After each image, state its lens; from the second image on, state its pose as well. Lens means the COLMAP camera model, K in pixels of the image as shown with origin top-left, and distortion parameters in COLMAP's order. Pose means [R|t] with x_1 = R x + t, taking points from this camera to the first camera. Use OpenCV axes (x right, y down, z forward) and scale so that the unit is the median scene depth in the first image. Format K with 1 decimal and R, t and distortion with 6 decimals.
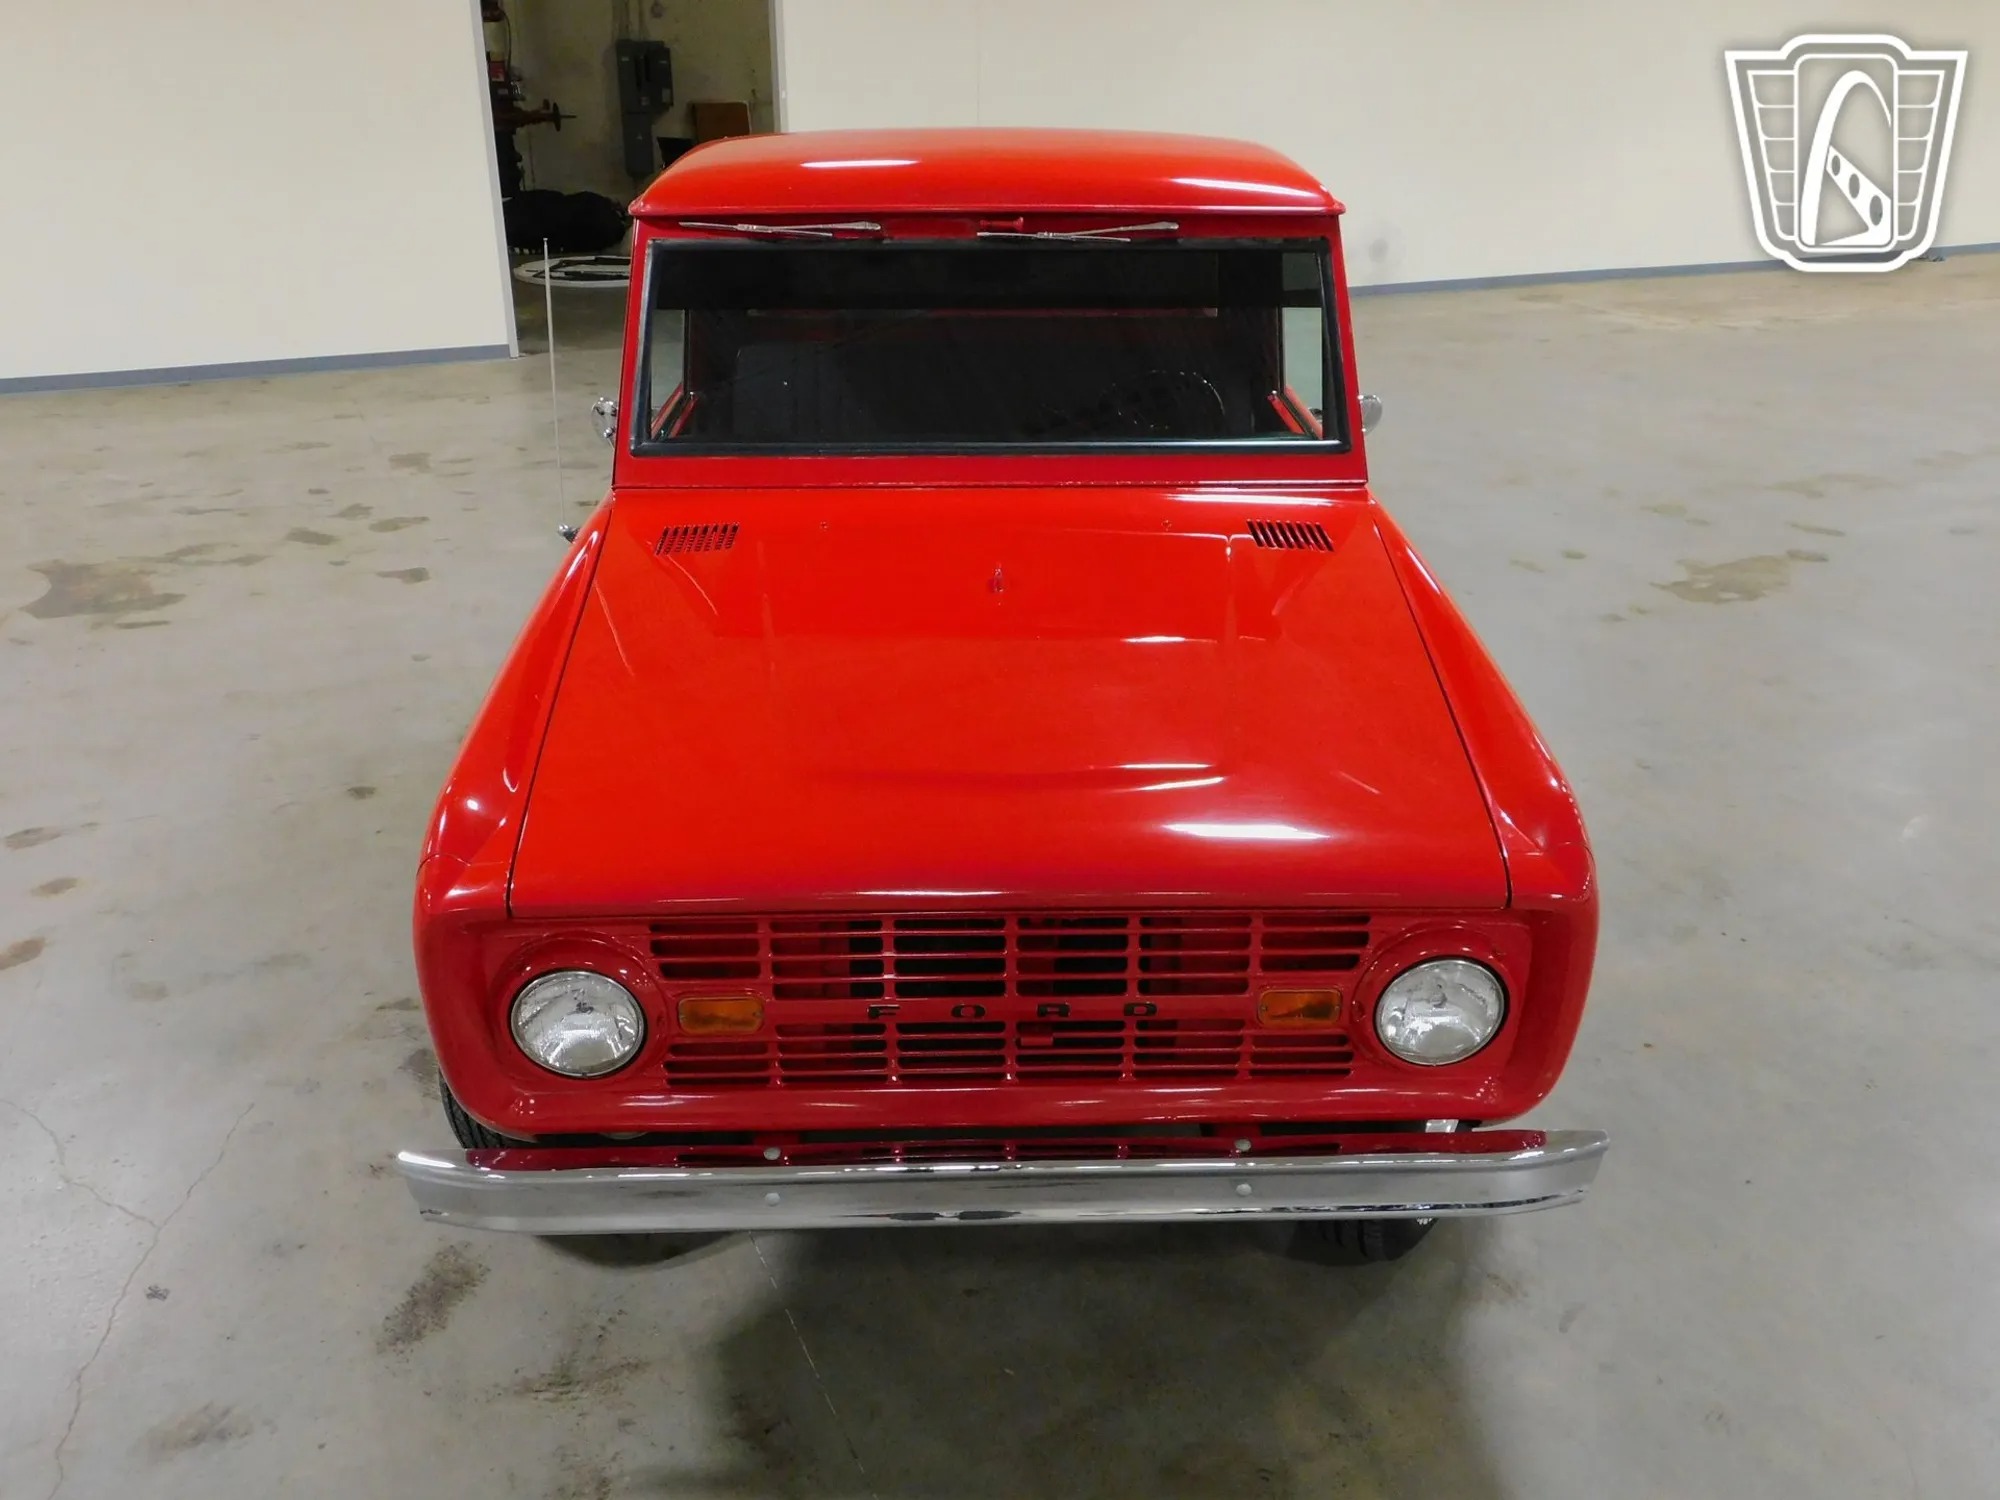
lens RADIAL K [[1610.9, 0, 979.4], [0, 1610.9, 728.7], [0, 0, 1]] dist [-0.000160, 0.011614]
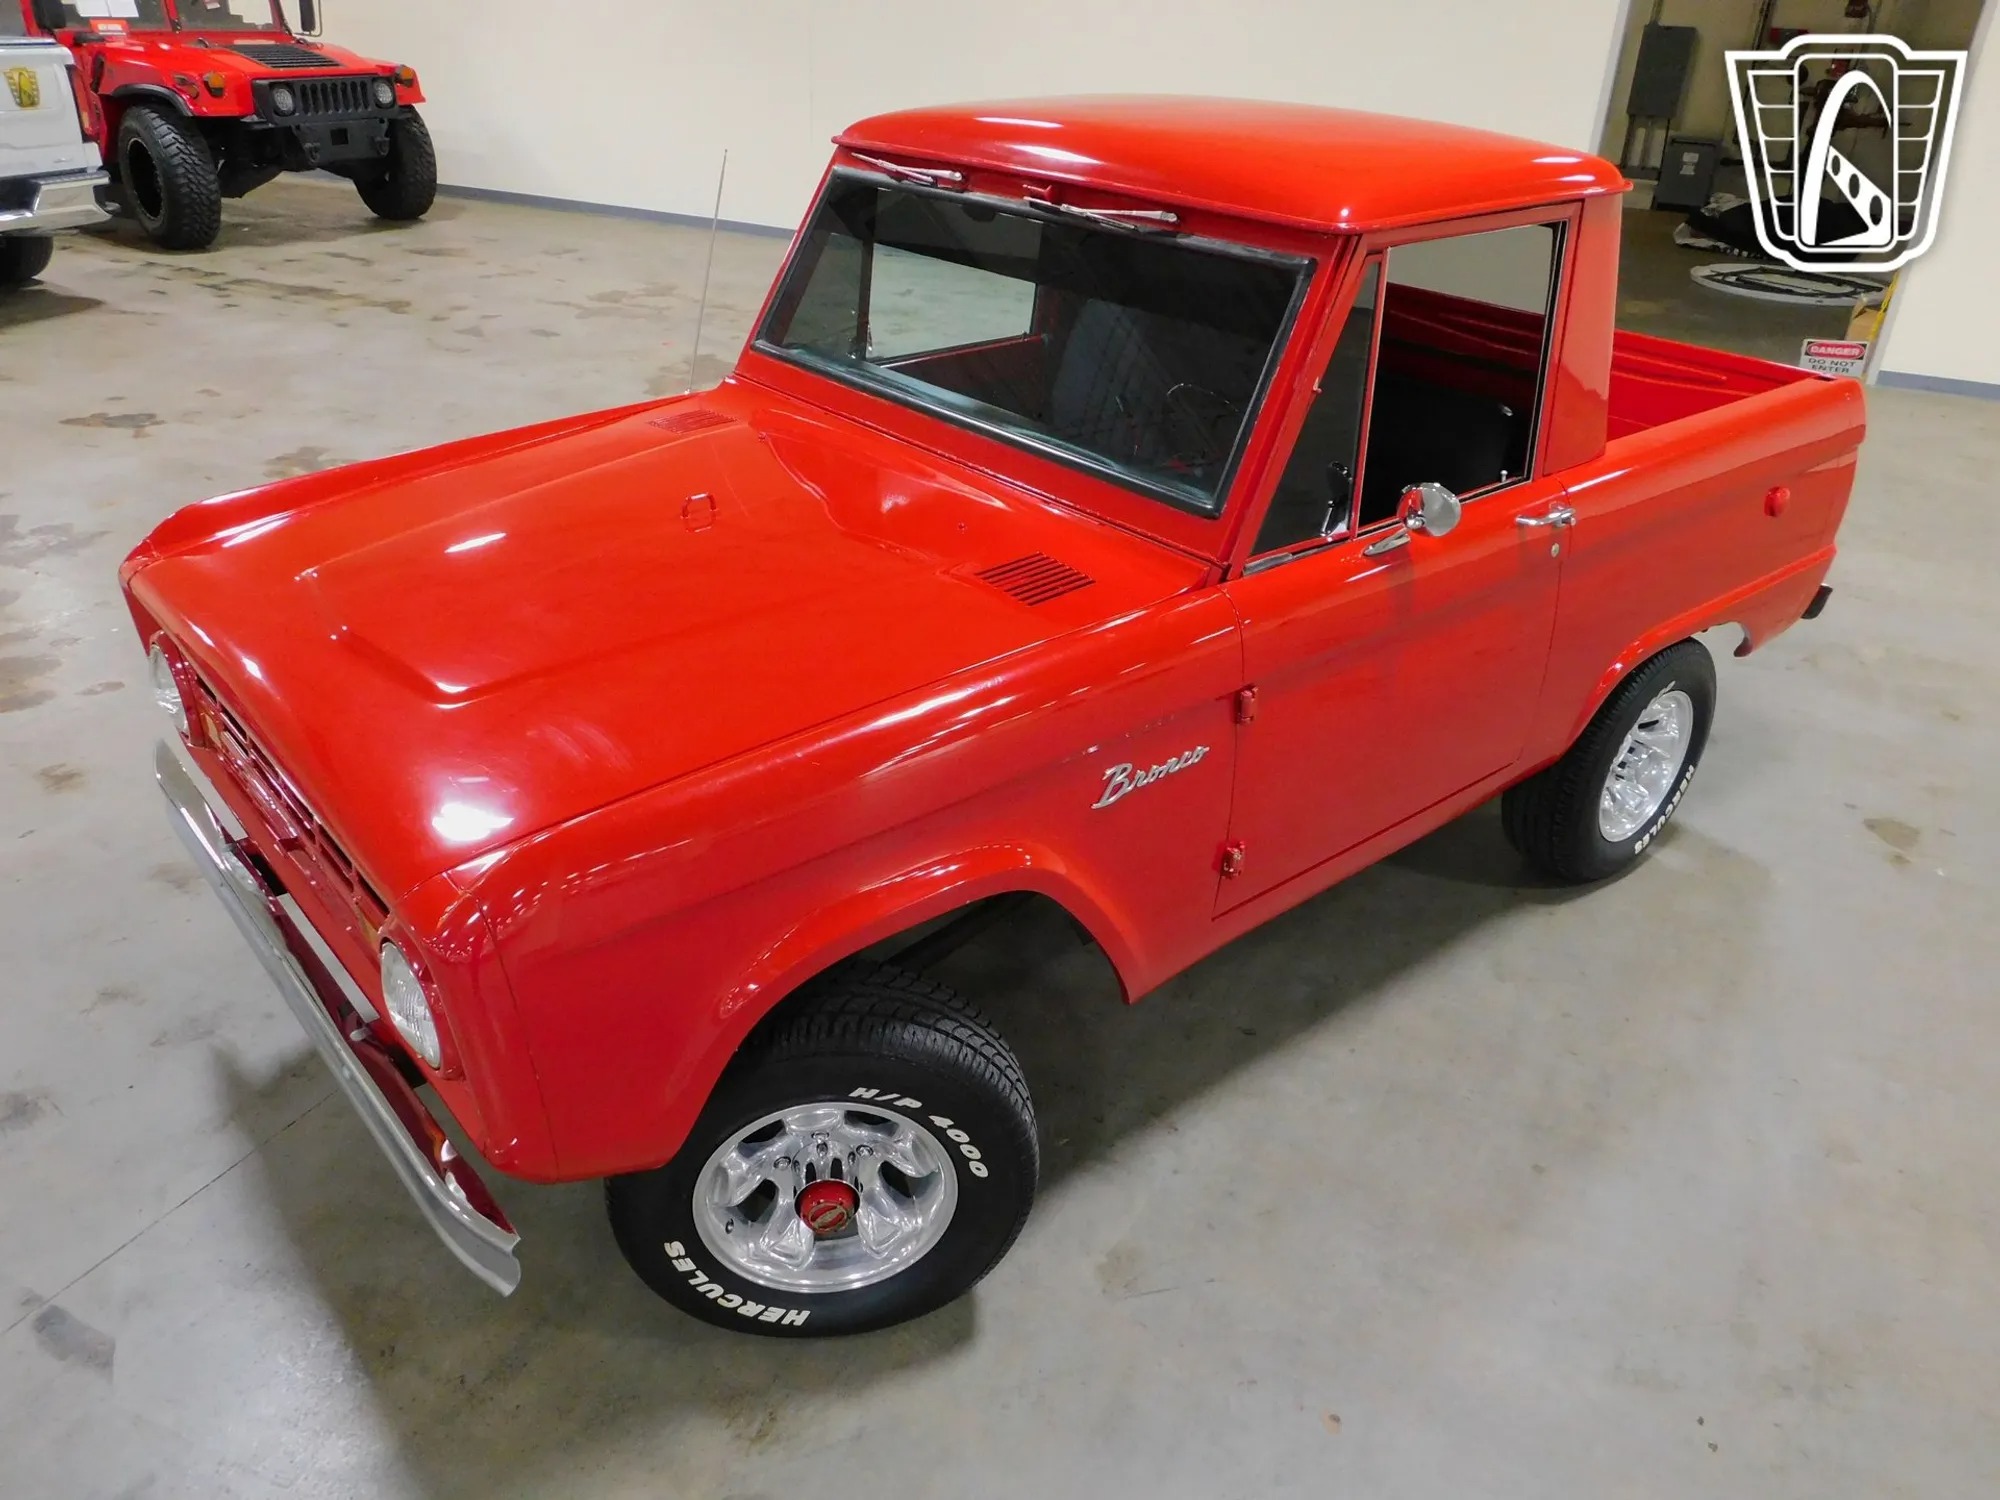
lens RADIAL K [[1471.0, 0, 980.5], [0, 1471.0, 717.2], [0, 0, 1]] dist [-0.008984, 0.015414]
pose [[0.632343, 0.369599, -0.680837, 0.843437], [-0.347116, 0.920869, 0.177511, -0.206046], [0.692570, 0.124082, 0.710599, 0.487873]]
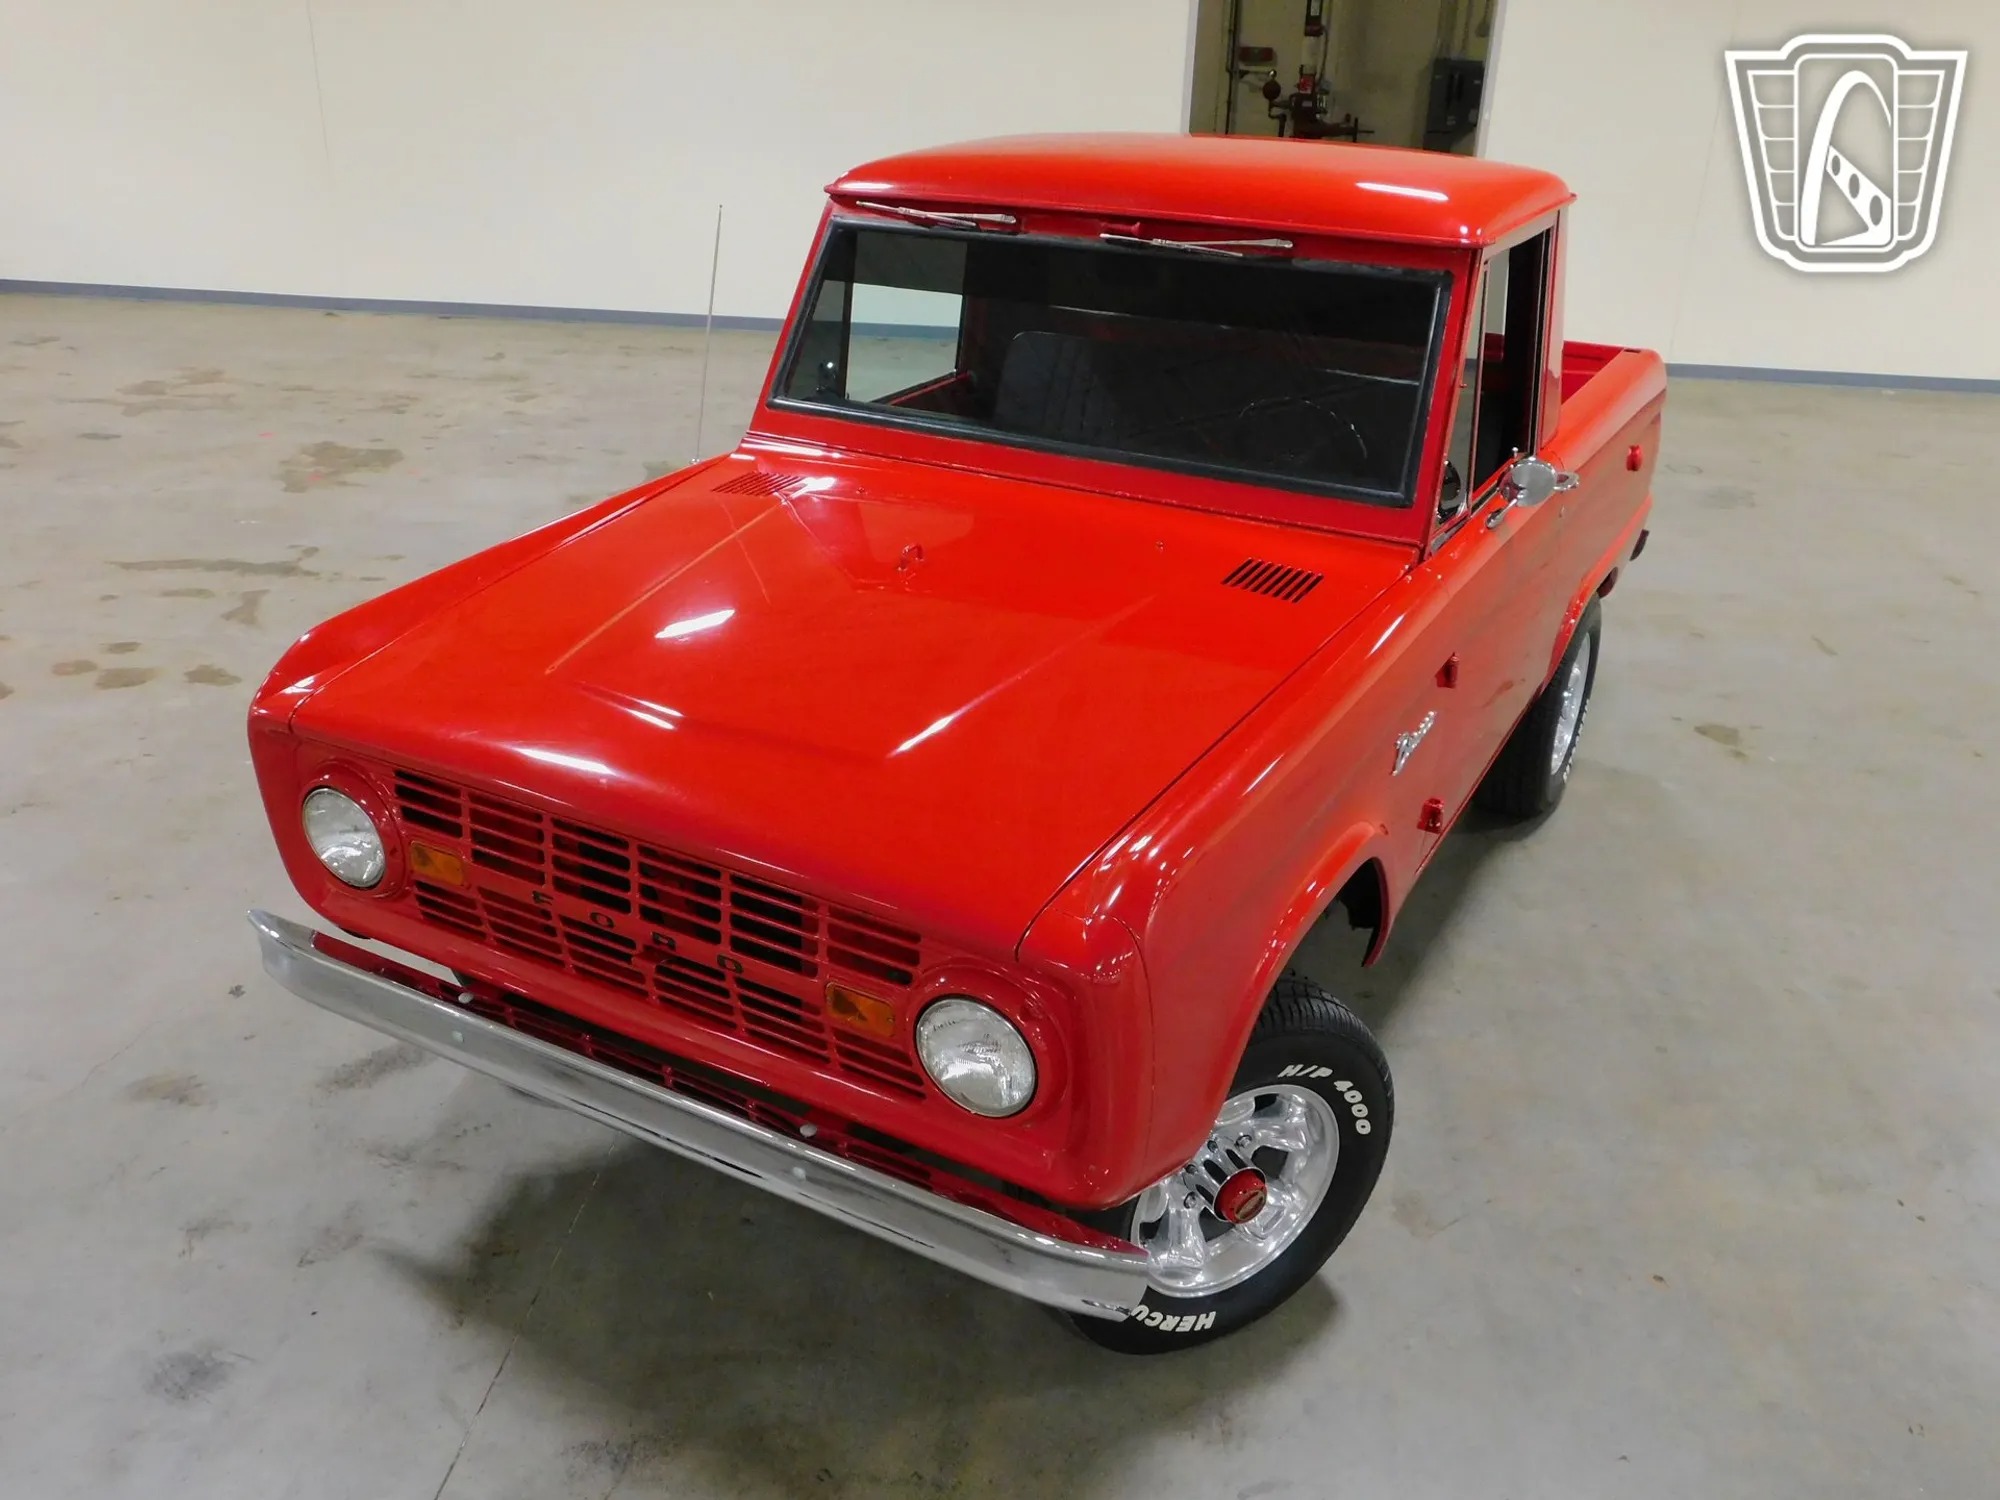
lens RADIAL K [[1610.9, 0, 984.2], [0, 1610.9, 721.5], [0, 0, 1]] dist [-0.000160, 0.011614]
pose [[0.864528, 0.220676, -0.451546, 0.554285], [-0.227095, 0.973021, 0.040732, -0.046269], [0.448352, 0.067330, 0.891318, 0.118712]]
